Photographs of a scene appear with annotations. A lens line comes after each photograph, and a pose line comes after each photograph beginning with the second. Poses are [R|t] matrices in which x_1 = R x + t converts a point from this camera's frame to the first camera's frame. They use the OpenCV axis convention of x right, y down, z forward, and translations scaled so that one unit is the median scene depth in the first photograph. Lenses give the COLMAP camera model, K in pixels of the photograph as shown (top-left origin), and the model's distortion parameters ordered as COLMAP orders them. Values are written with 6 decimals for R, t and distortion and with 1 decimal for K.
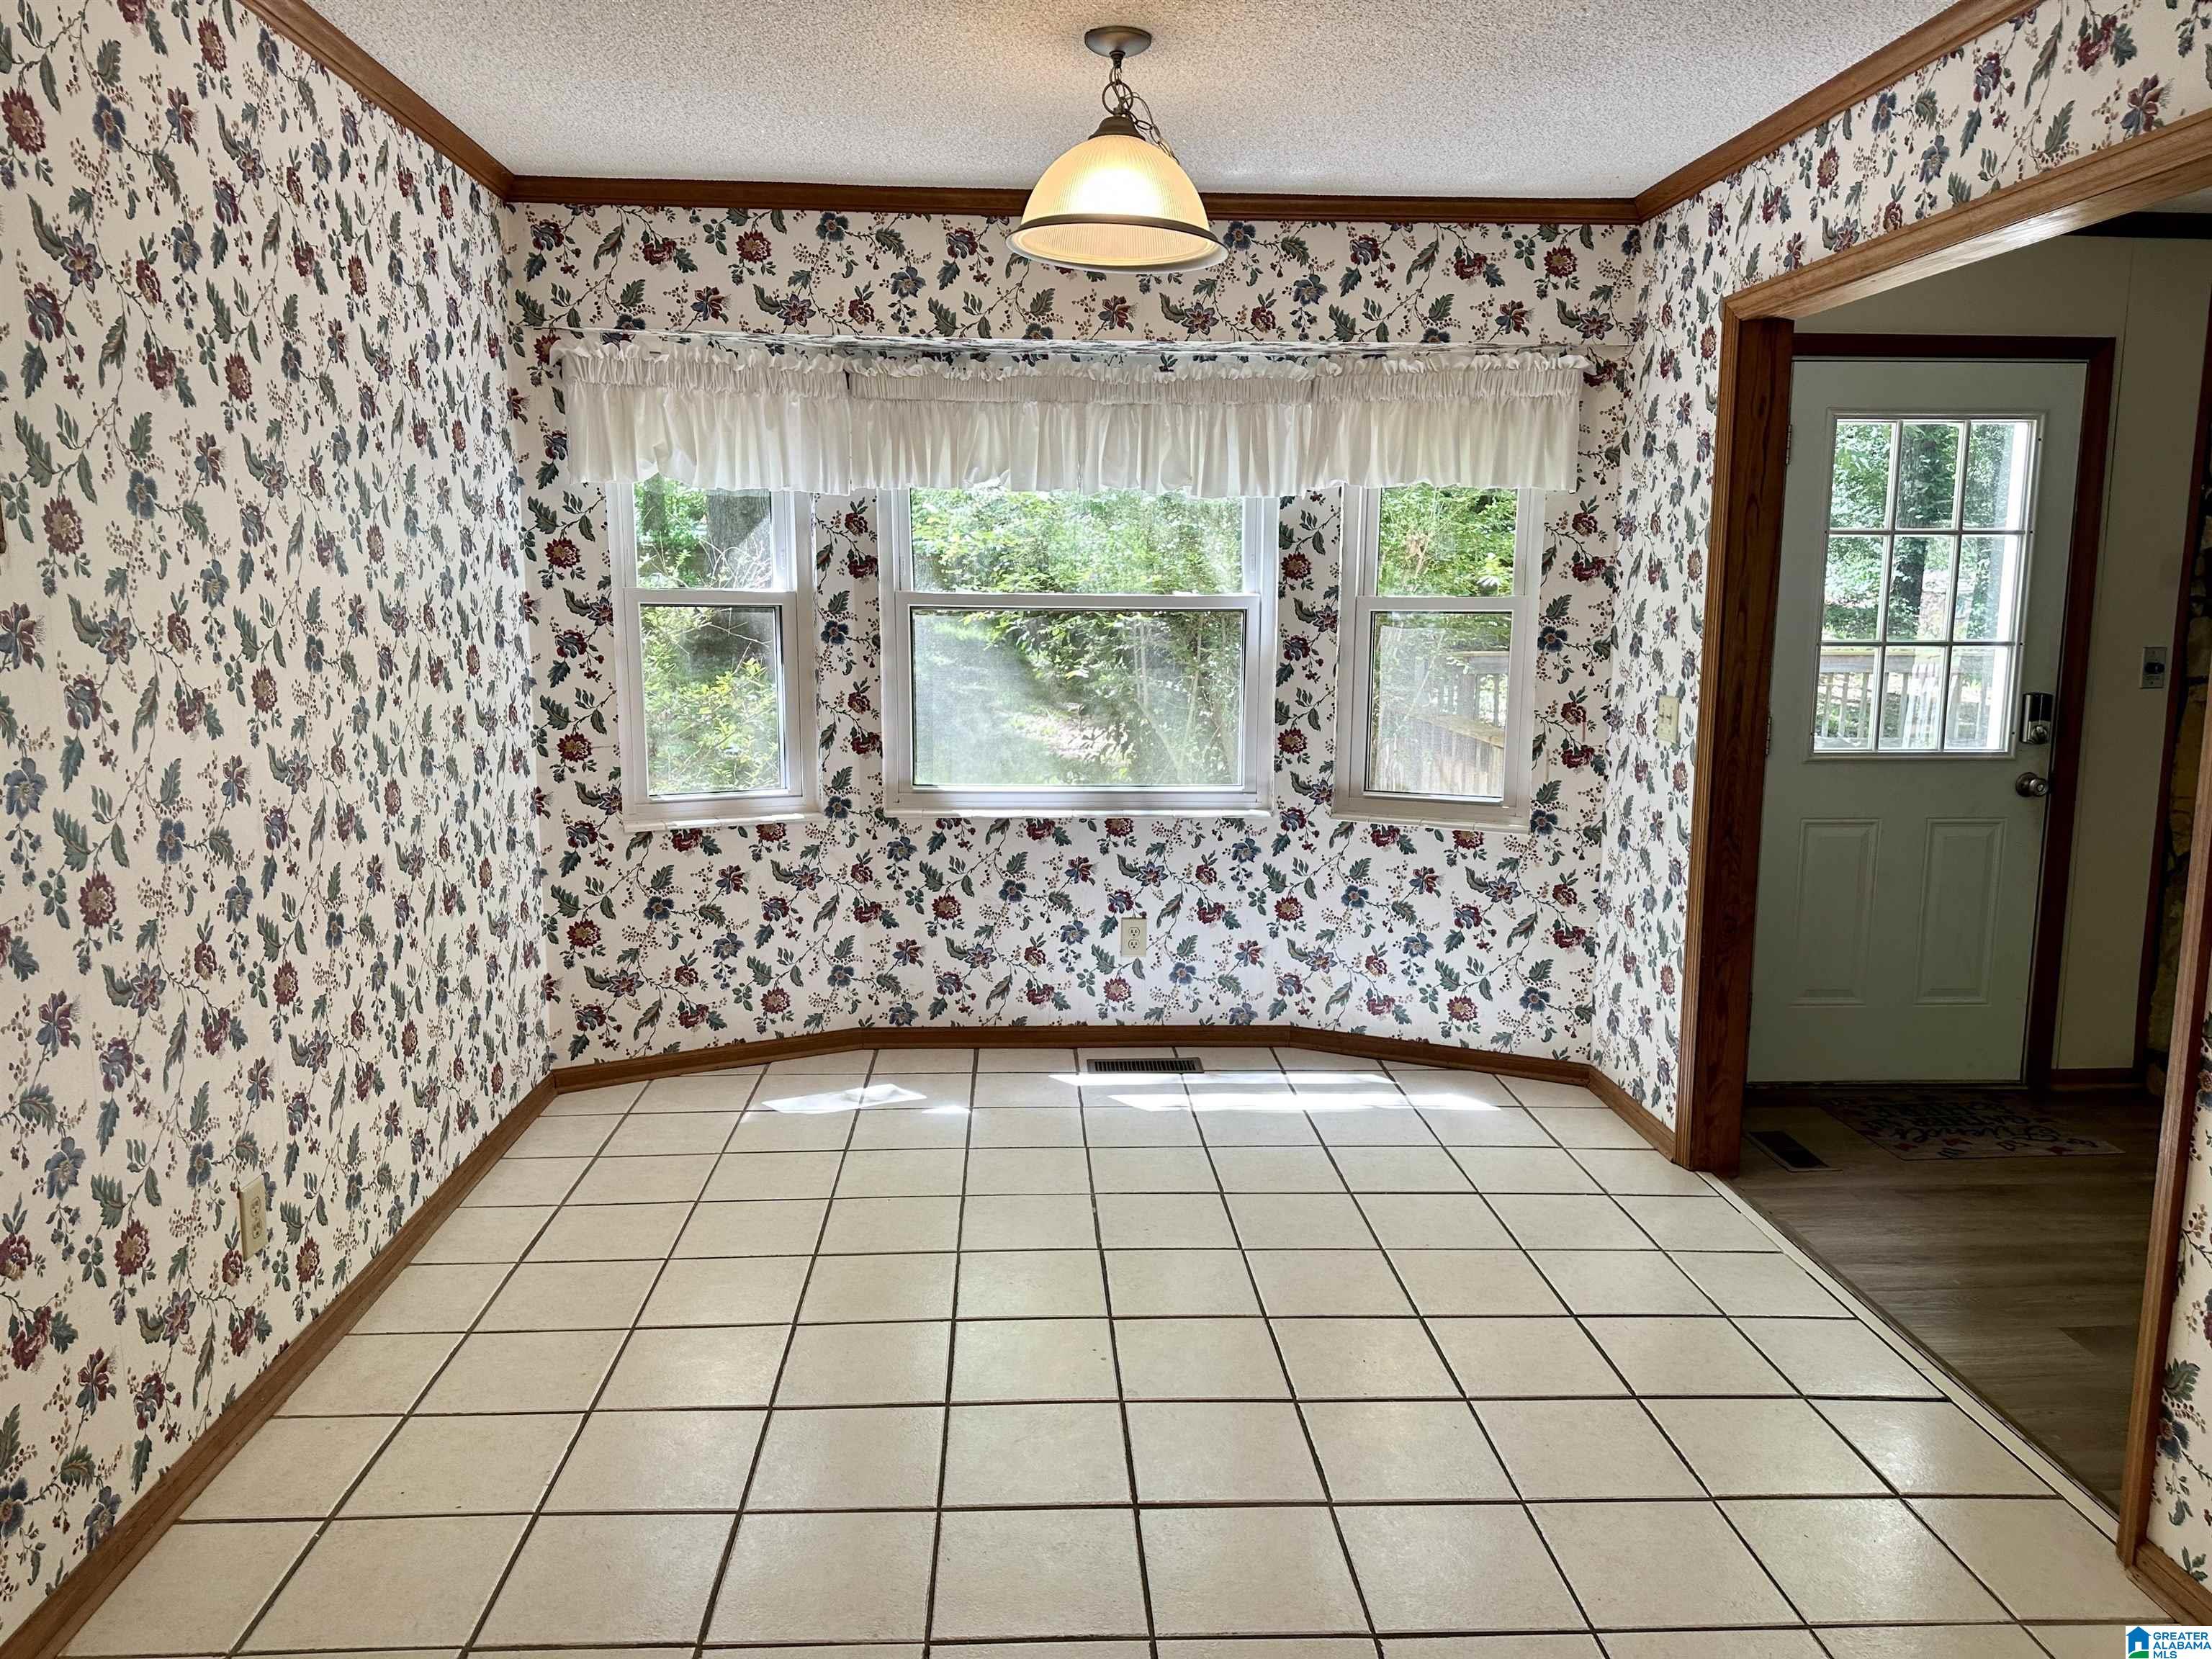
lens RADIAL K [[1559.0, 0, 1097.7], [0, 1559.0, 828.5], [0, 0, 1]] dist [0.046525, -0.052852]
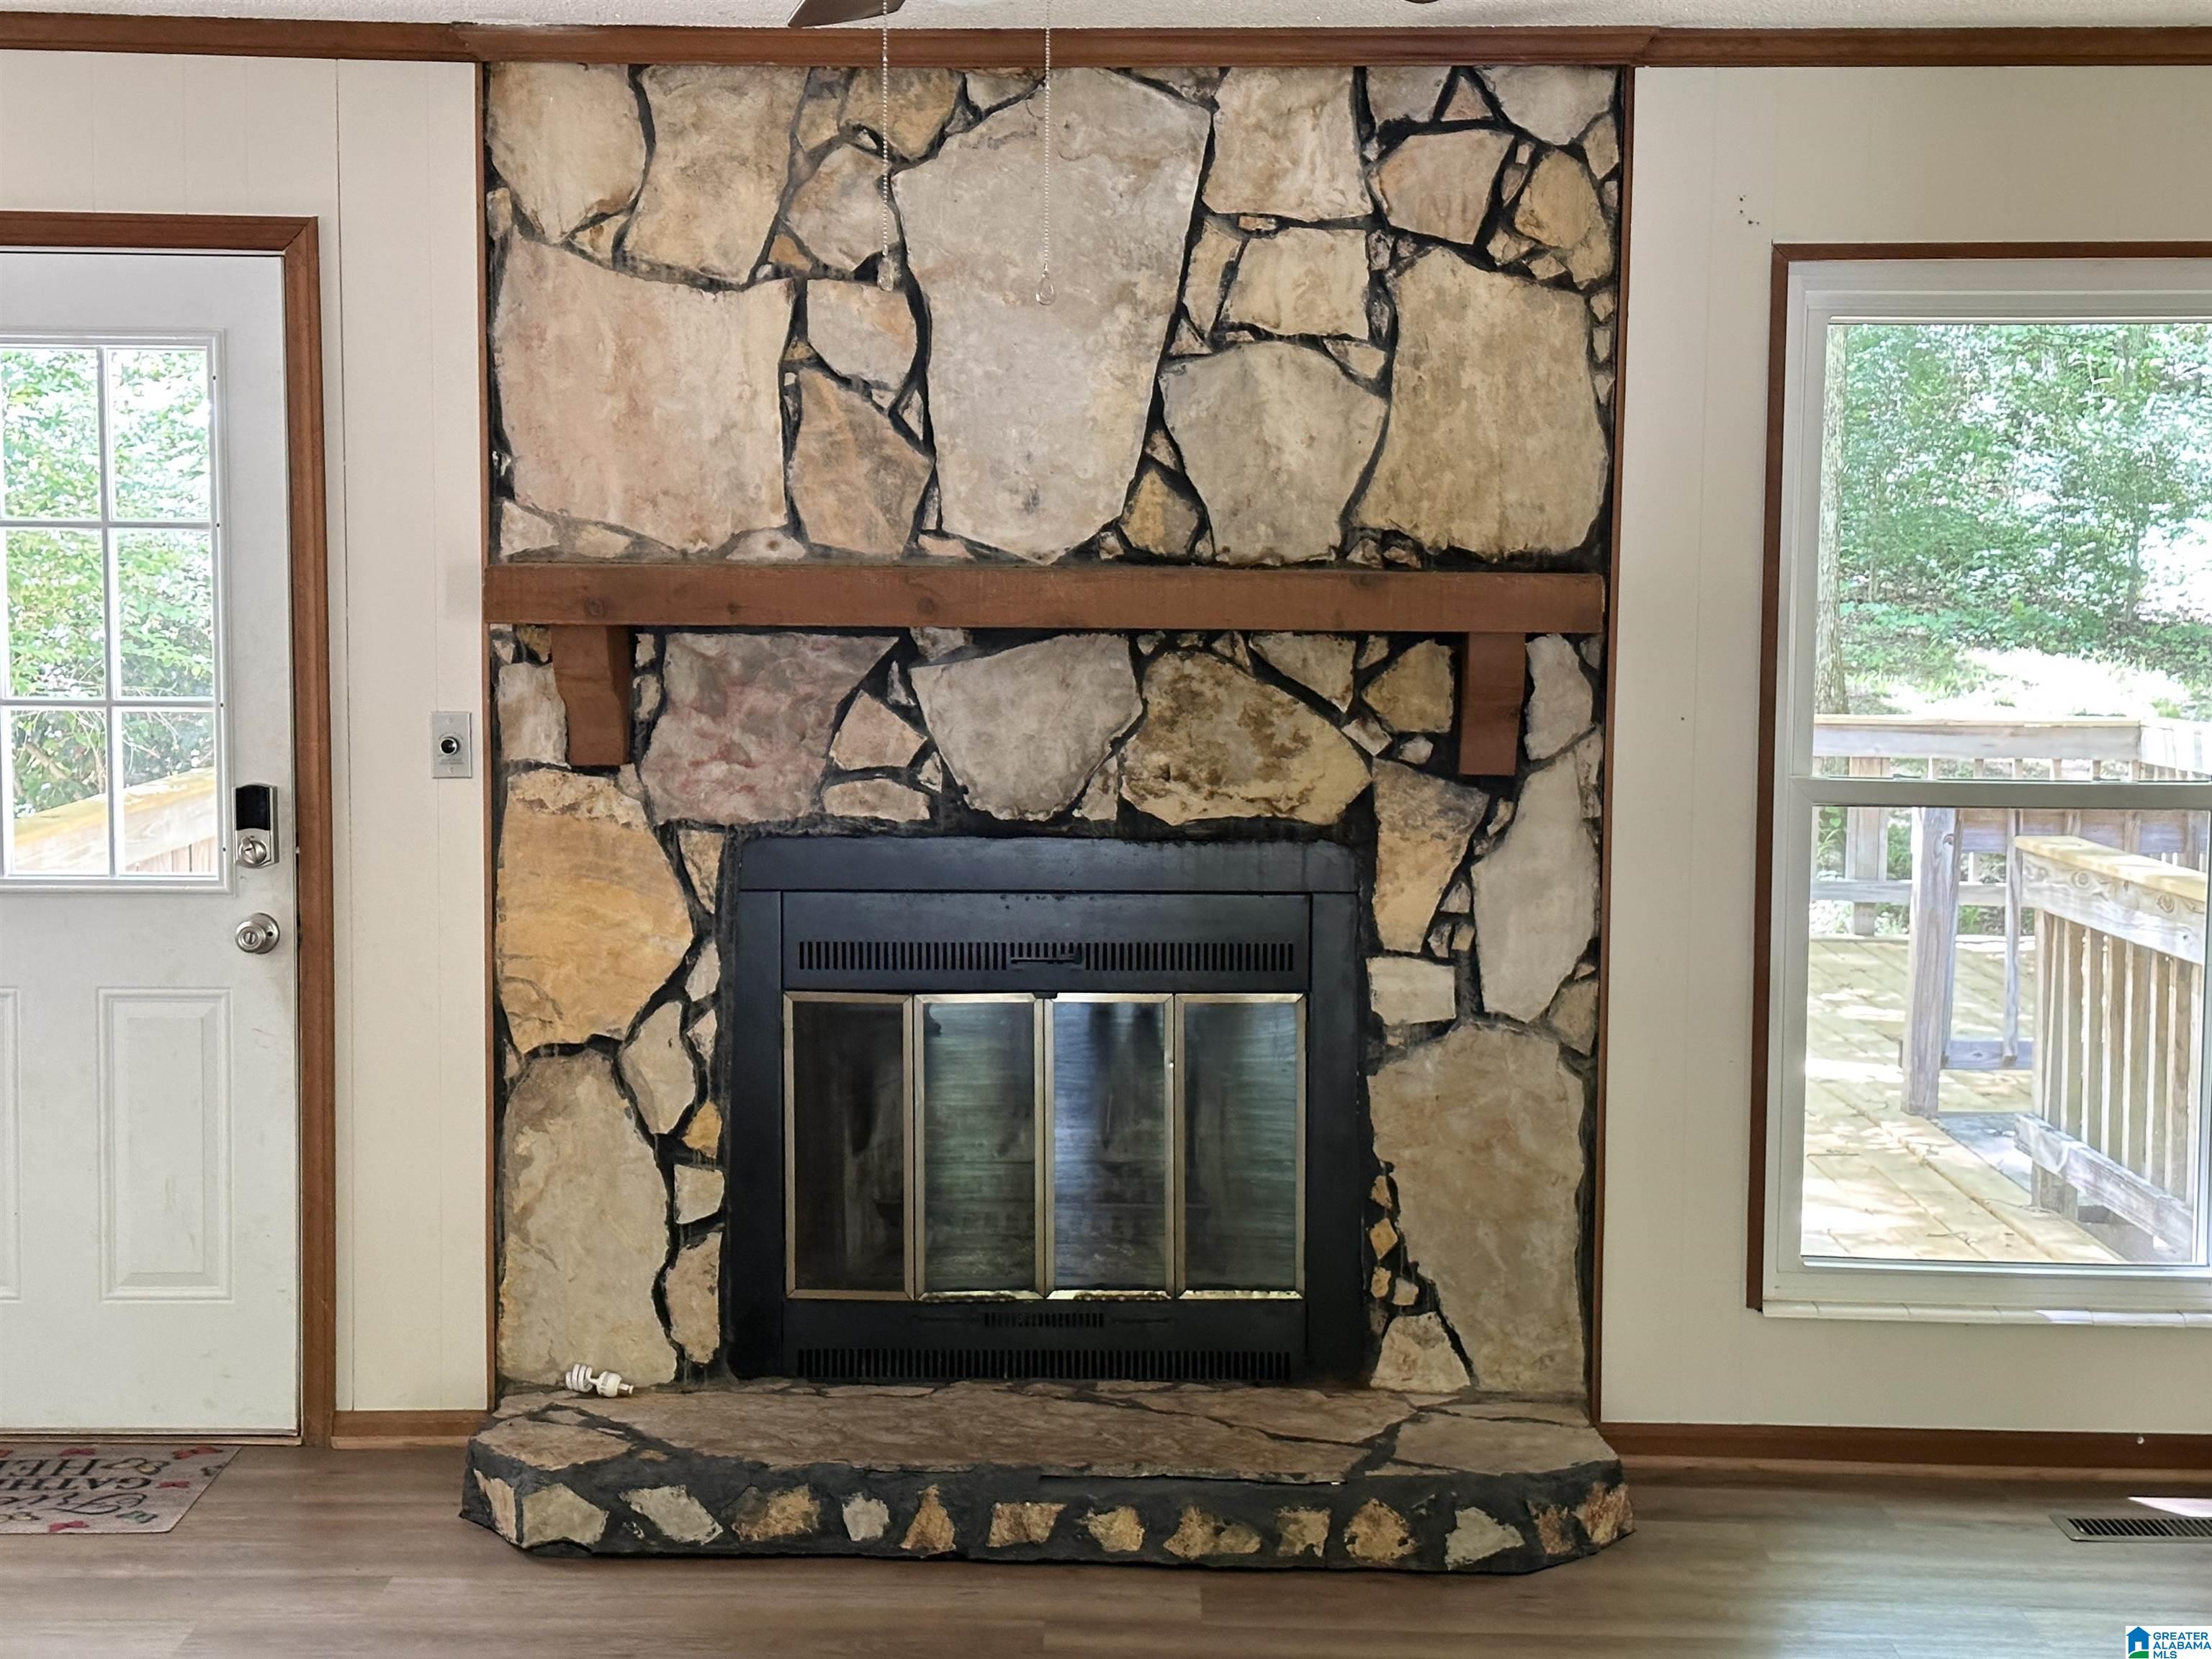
lens RADIAL K [[3129.8, 0, 1106.8], [0, 3129.8, 828.4], [0, 0, 1]] dist [0.106825, 0.000000]
pose [[0.999147, 0.010520, -0.039942, 0.924838], [-0.013868, 0.996328, -0.084493, 0.029143], [0.038907, 0.084975, 0.995623, -0.201662]]
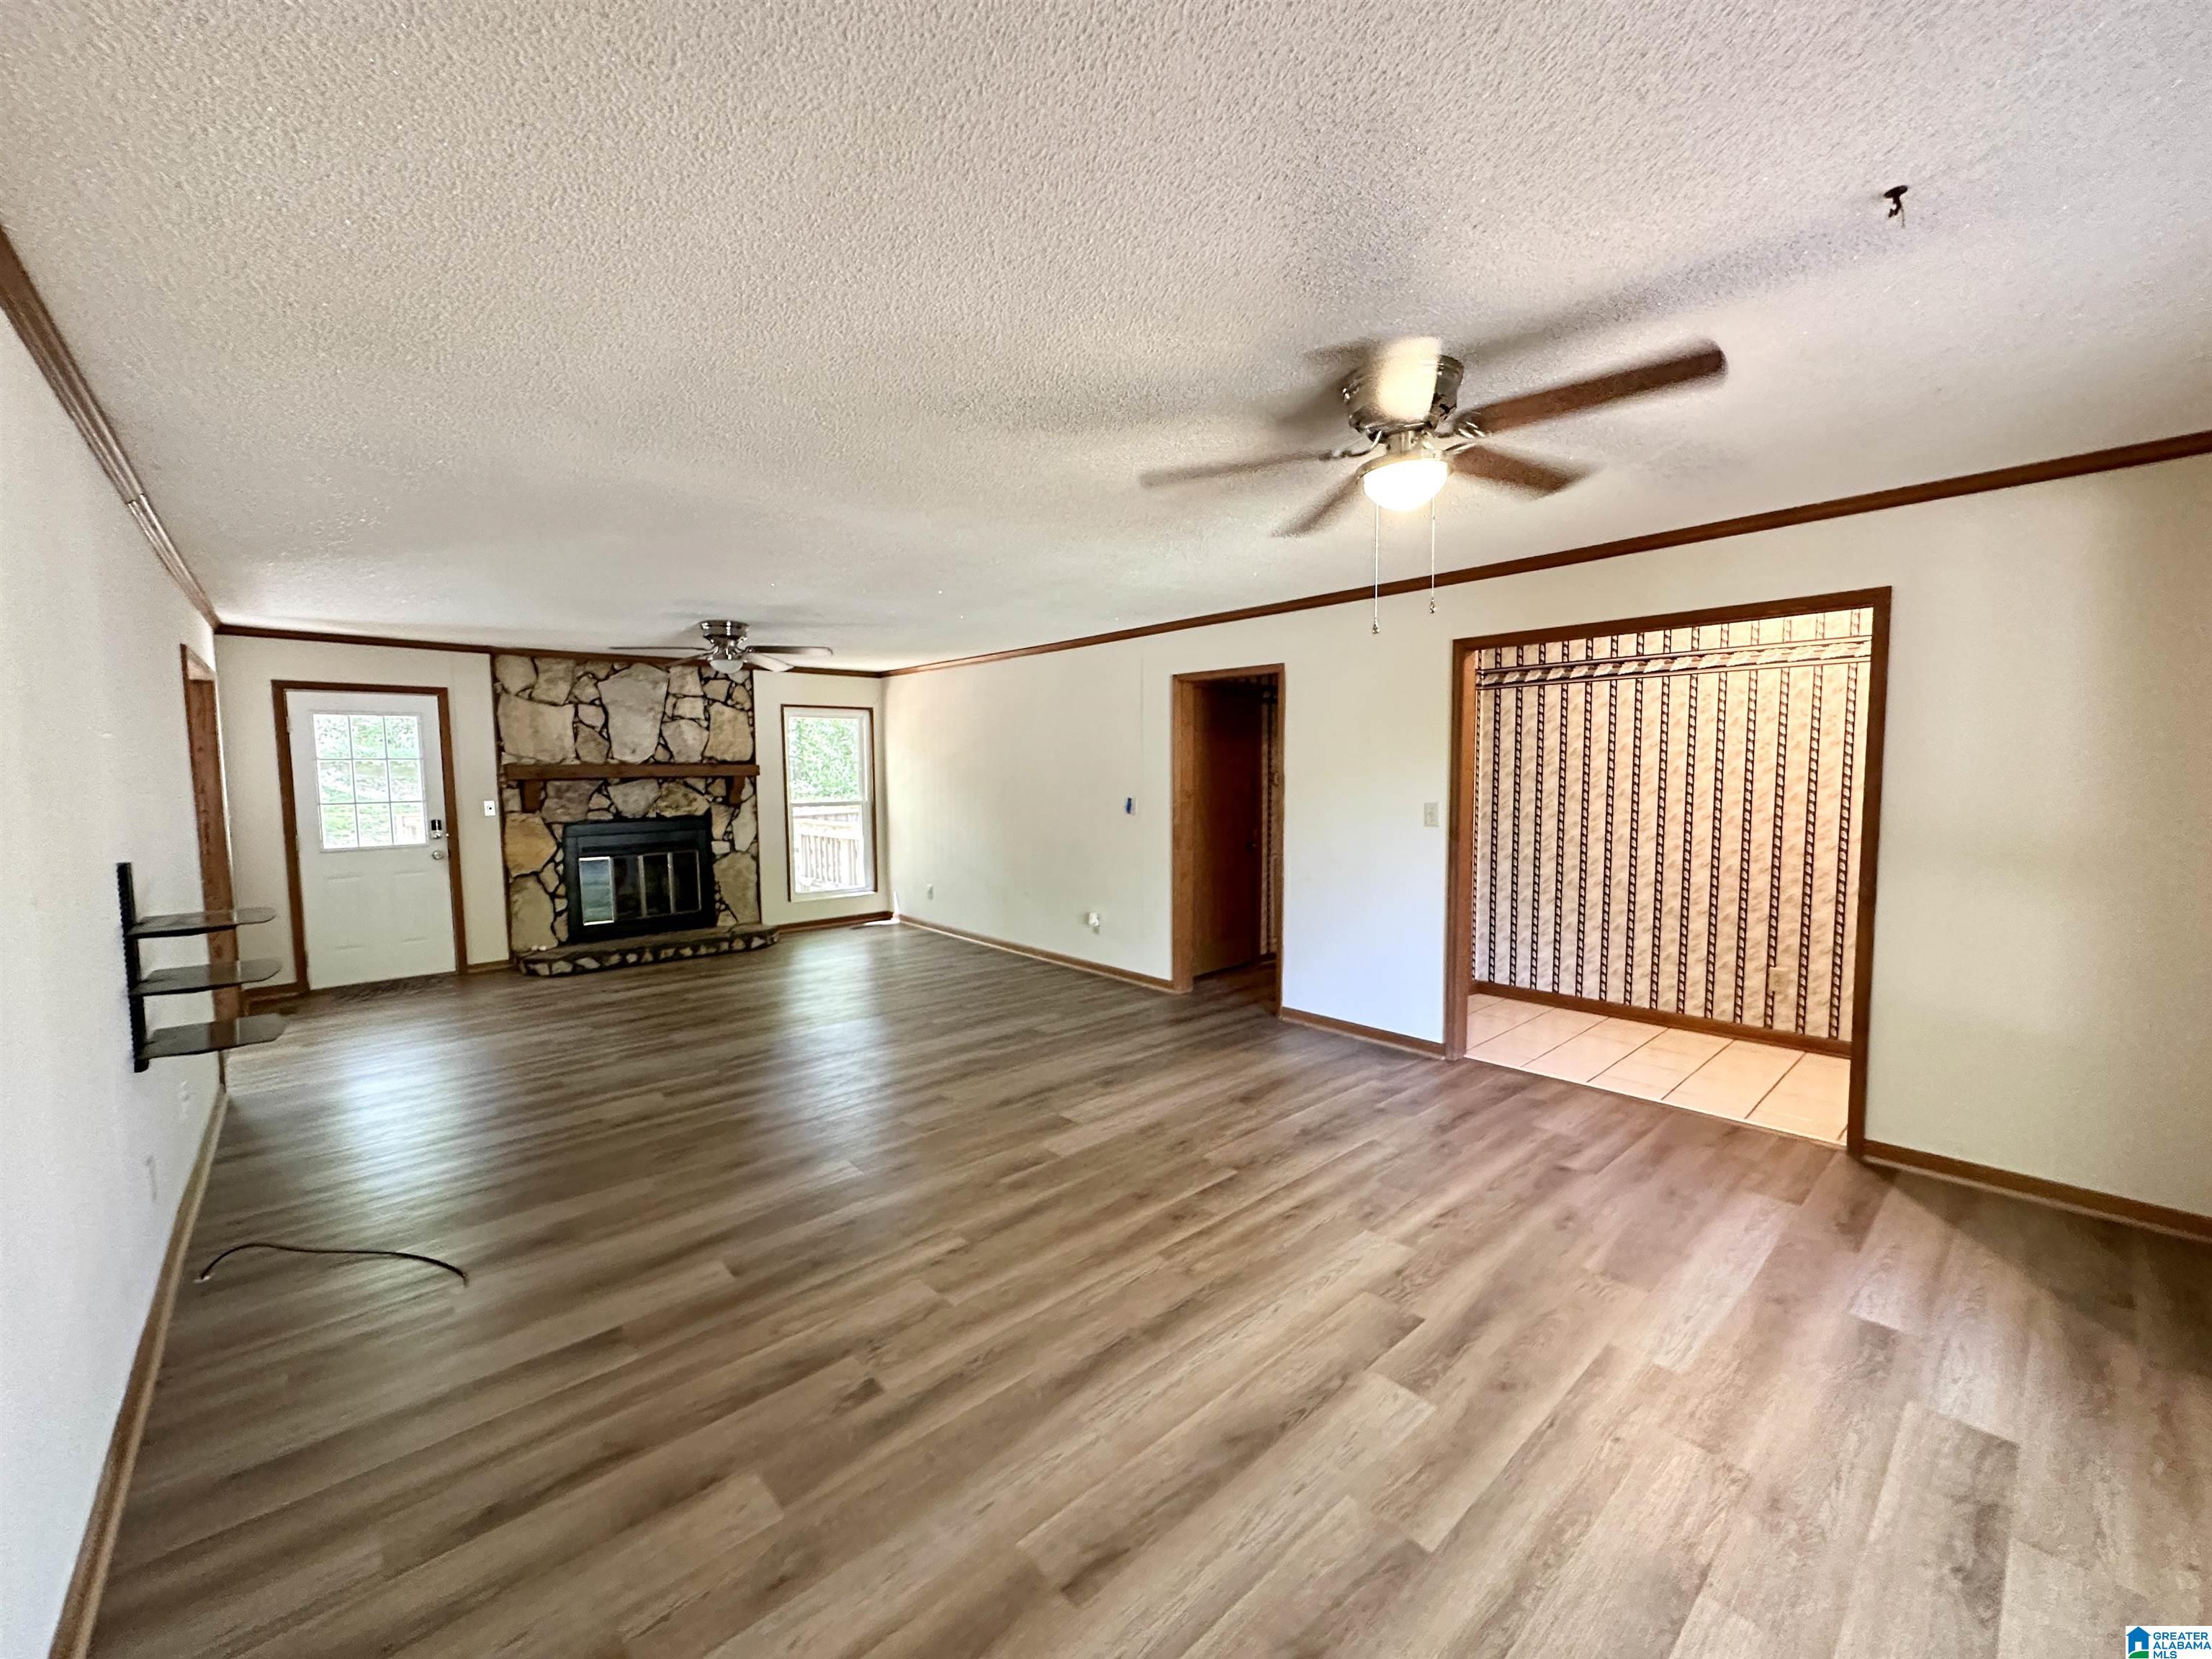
lens RADIAL K [[882.6, 0, 1103.3], [0, 882.6, 826.3], [0, 0, 1]] dist [-0.005577, 0.001471]
pose [[0.763428, -0.052410, 0.643763, 0.475057], [0.117613, 0.991319, -0.058770, 0.132559], [-0.635094, 0.120582, 0.762965, -0.764649]]
